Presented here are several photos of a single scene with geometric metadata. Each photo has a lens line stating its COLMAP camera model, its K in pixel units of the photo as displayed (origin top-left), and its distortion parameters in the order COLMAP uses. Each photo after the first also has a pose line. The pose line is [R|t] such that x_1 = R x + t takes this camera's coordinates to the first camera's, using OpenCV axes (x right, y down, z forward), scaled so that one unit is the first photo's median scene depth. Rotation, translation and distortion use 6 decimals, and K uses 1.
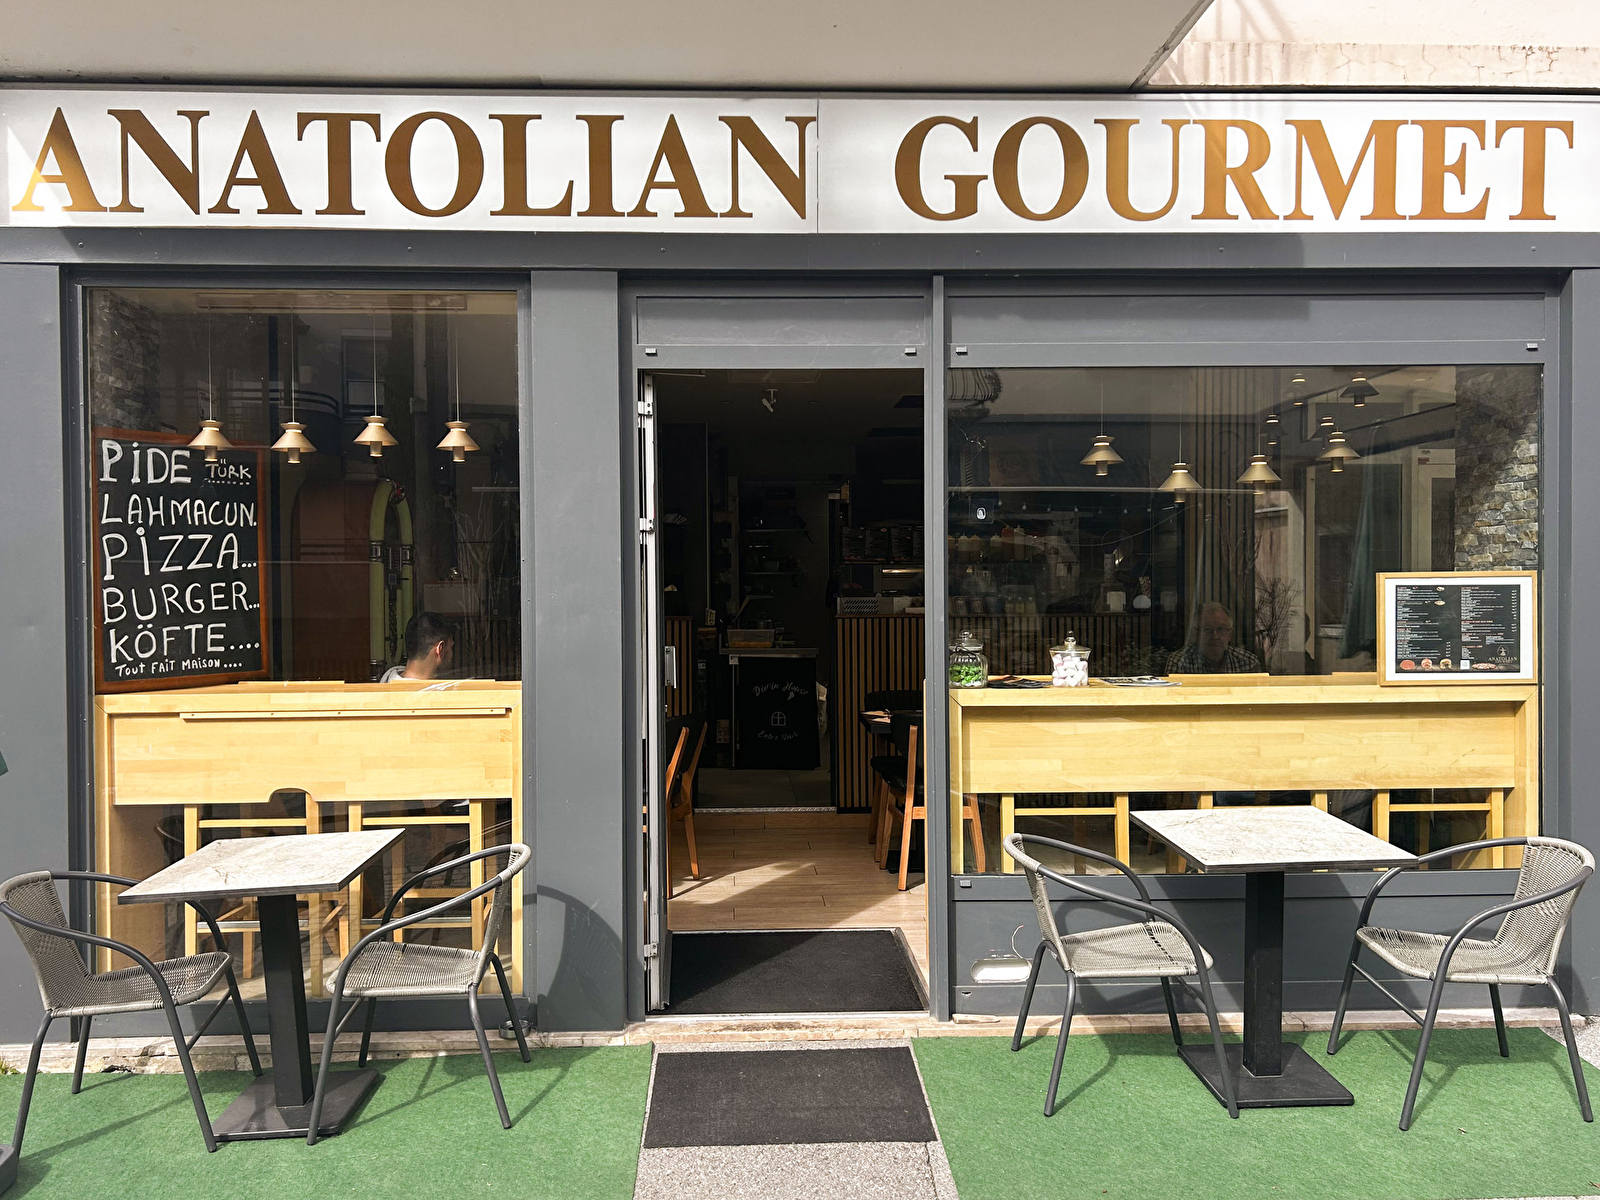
lens RADIAL K [[1194.2, 0, 807.3], [0, 1194.2, 604.6], [0, 0, 1]] dist [0.064254, -0.079660]
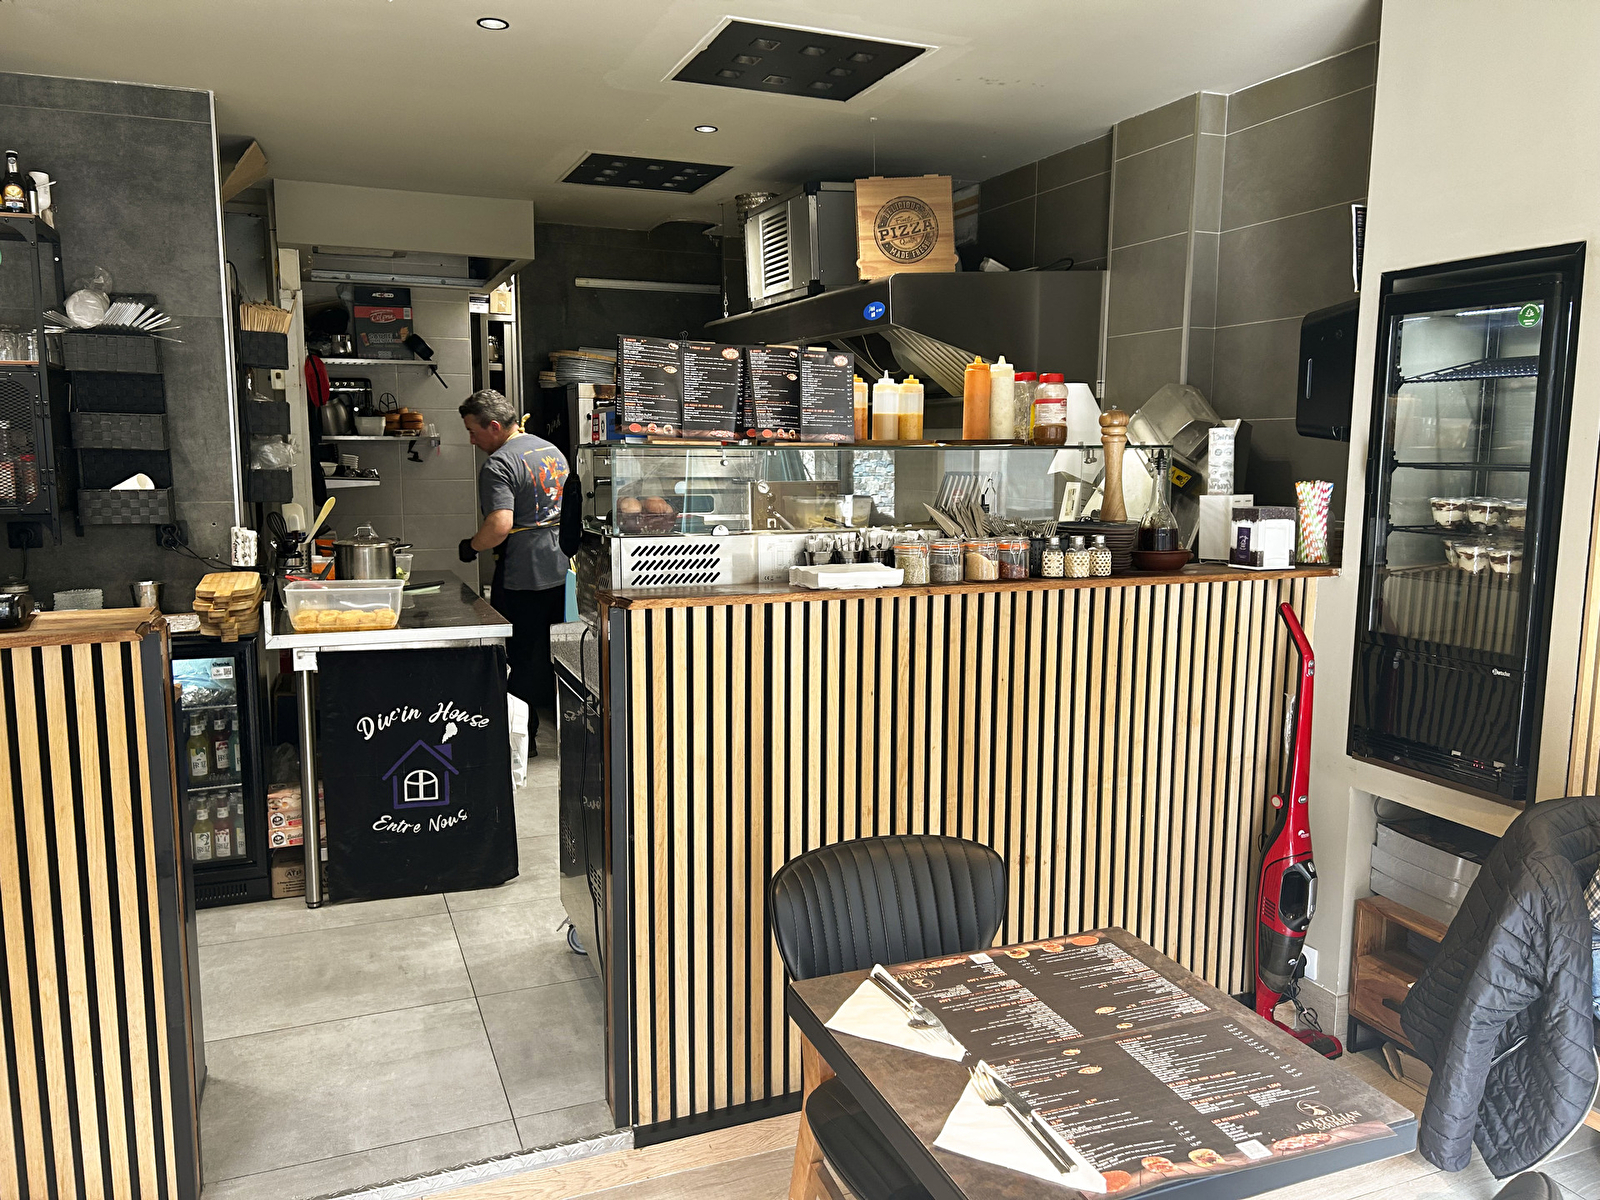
lens RADIAL K [[1194.2, 0, 807.3], [0, 1194.2, 604.6], [0, 0, 1]] dist [0.064254, -0.079660]
pose [[0.945368, -0.029974, 0.324624, -0.030829], [-0.009600, 0.992773, 0.119624, -0.025018], [-0.325864, -0.116205, 0.938248, 0.532423]]
